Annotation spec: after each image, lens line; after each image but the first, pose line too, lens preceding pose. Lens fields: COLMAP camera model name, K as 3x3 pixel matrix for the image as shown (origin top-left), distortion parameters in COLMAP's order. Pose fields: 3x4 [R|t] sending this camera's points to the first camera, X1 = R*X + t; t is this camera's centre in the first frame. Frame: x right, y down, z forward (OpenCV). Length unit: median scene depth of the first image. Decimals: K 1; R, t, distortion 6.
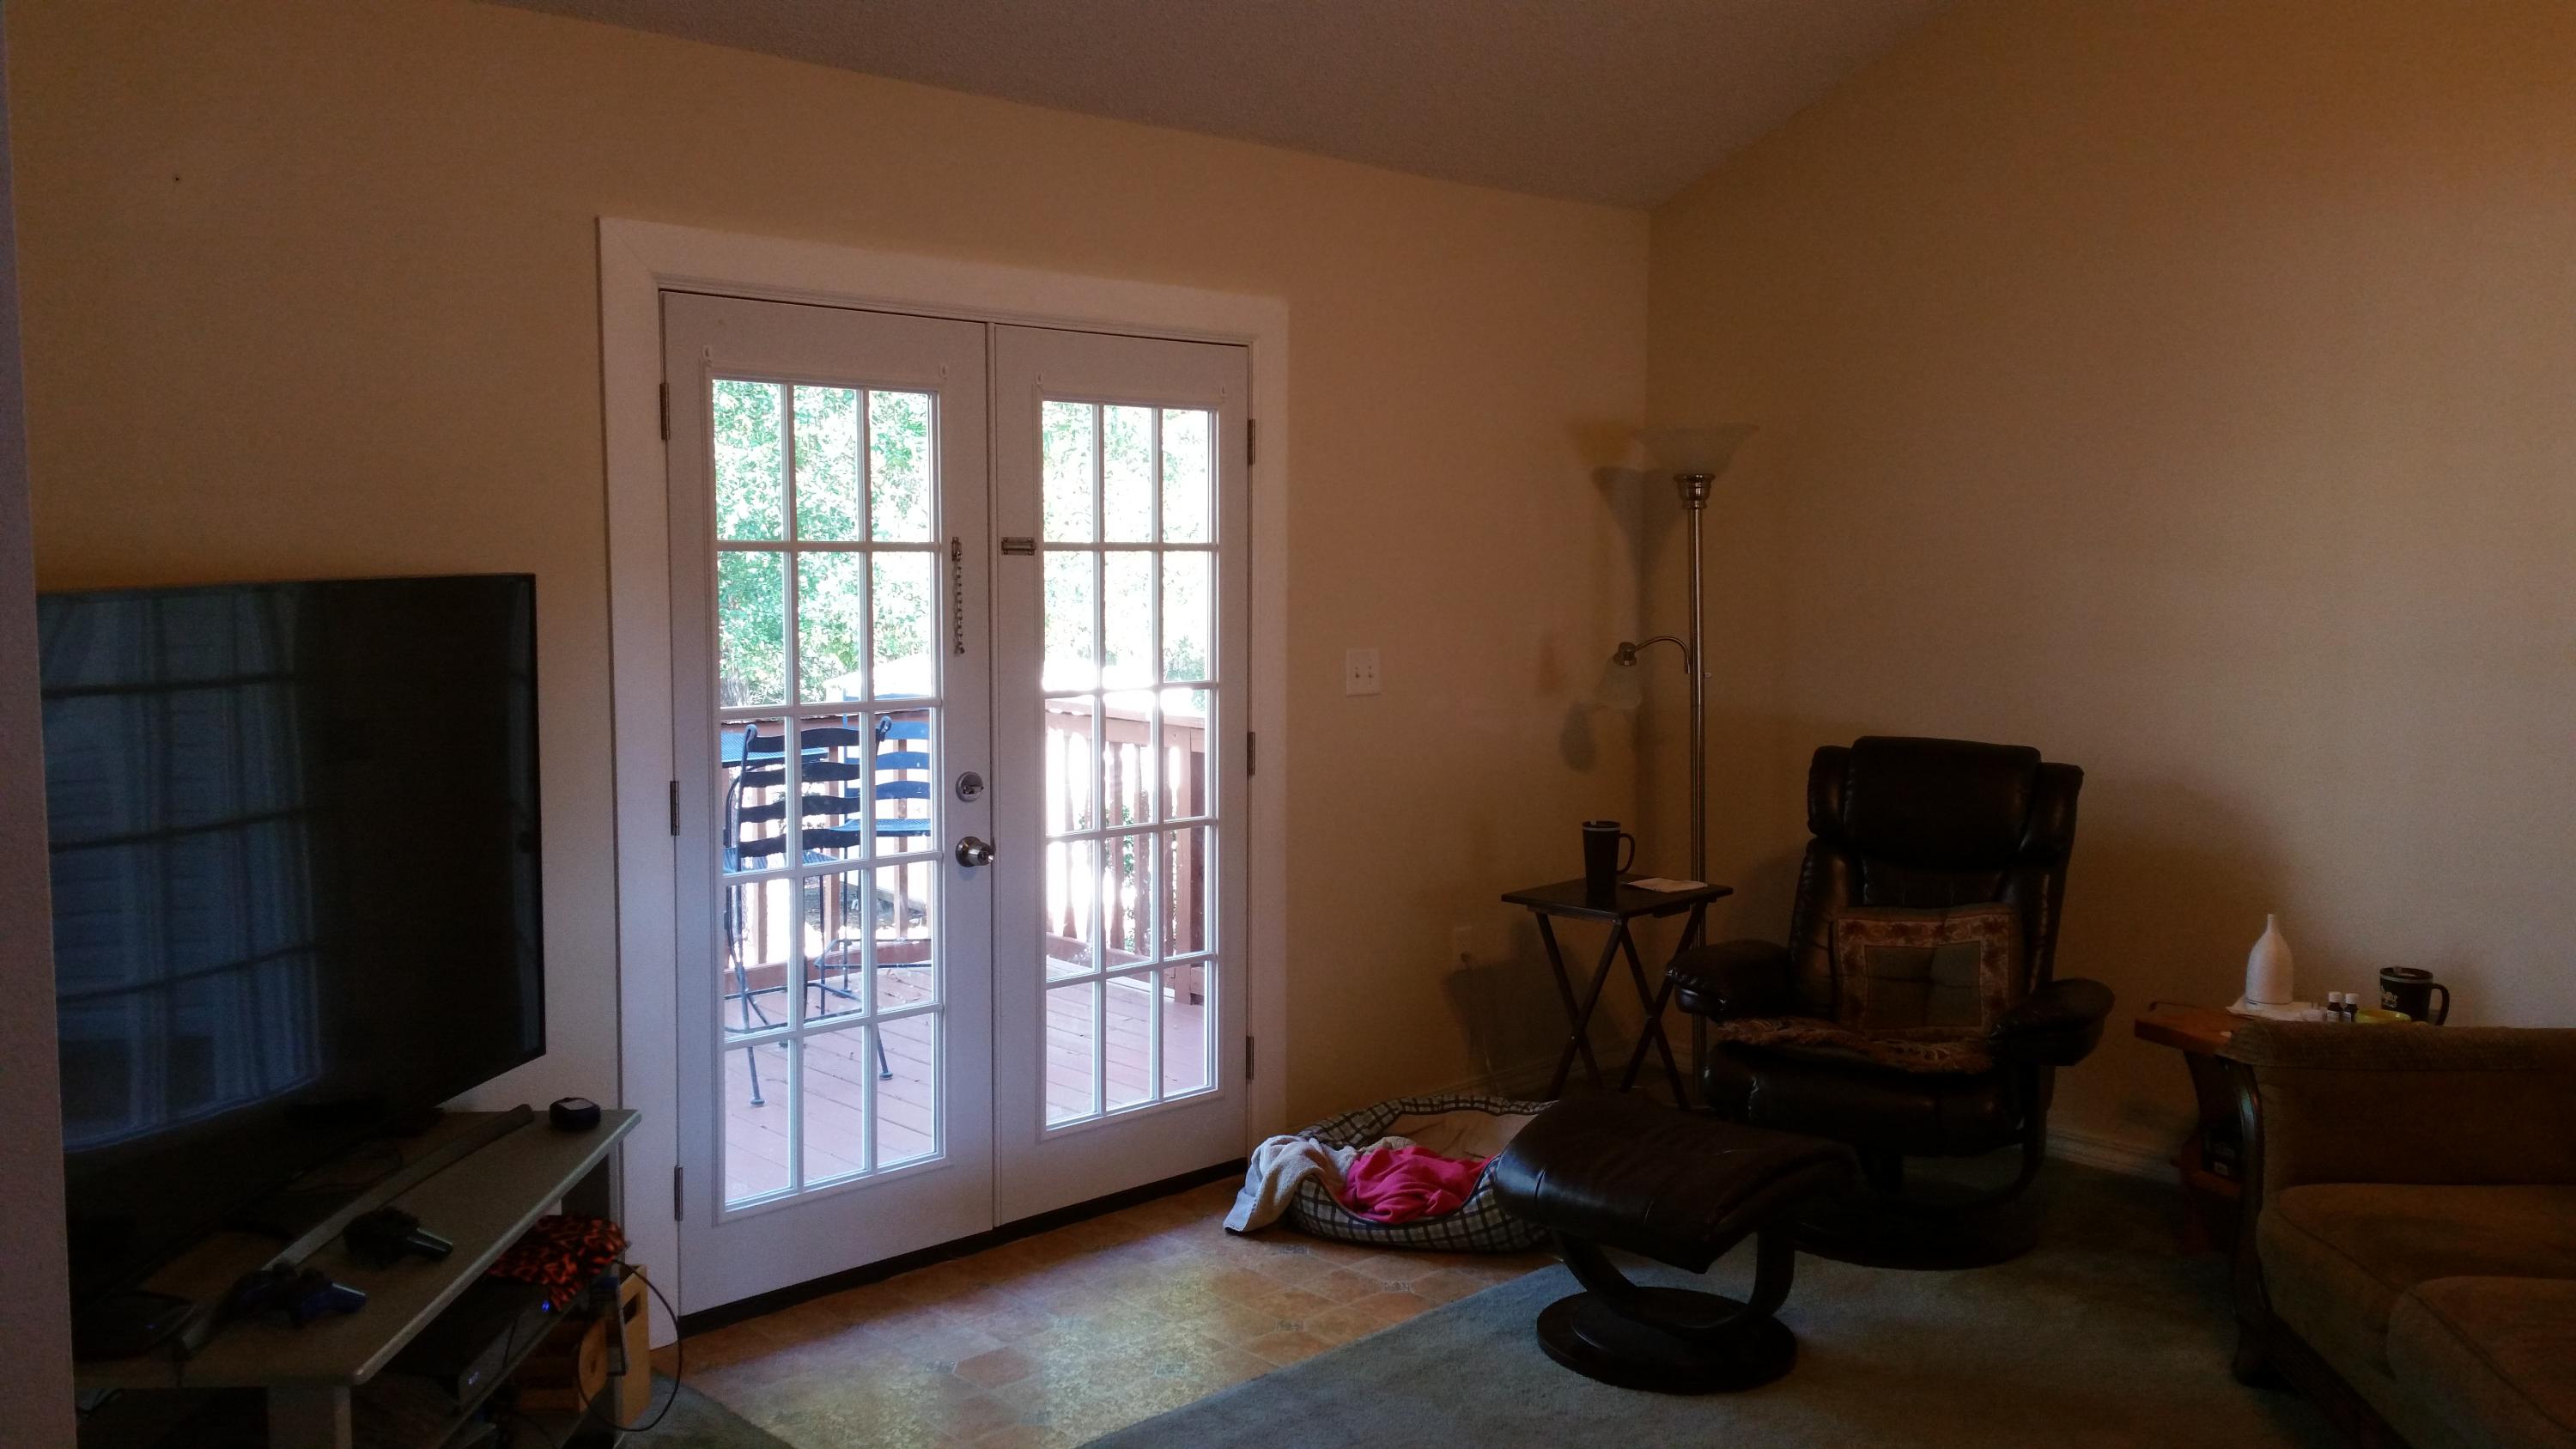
lens RADIAL K [[2126.6, 0, 1292.9], [0, 2126.6, 757.1], [0, 0, 1]] dist [0.158348, -0.283006]
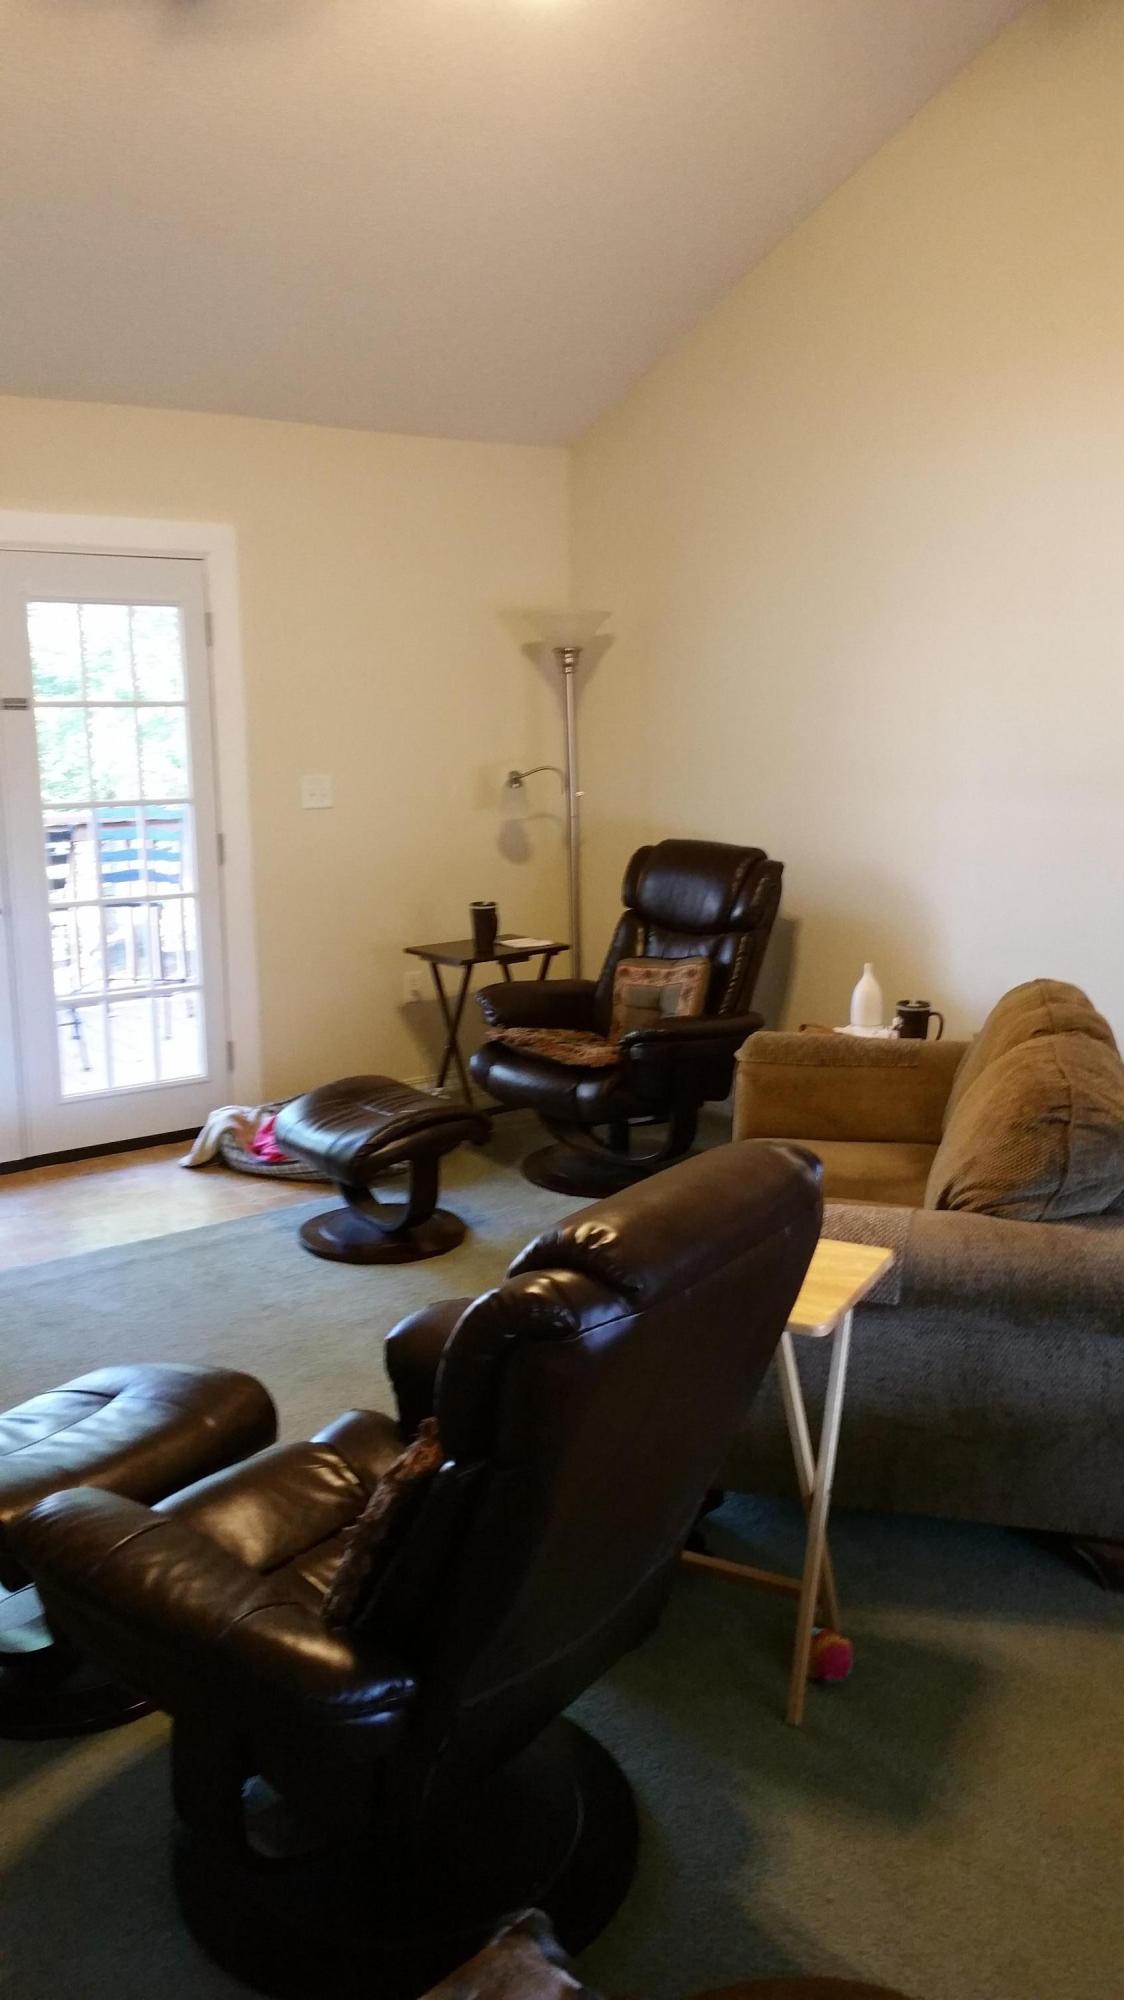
lens RADIAL K [[1650.8, 0, 582.7], [0, 1650.8, 1061.4], [0, 0, 1]] dist [0.158348, -0.283006]
pose [[0.989023, 0.021748, -0.146154, 0.400168], [-0.003587, 0.992352, 0.123387, 0.001207], [0.147719, -0.121508, 0.981537, -0.102124]]
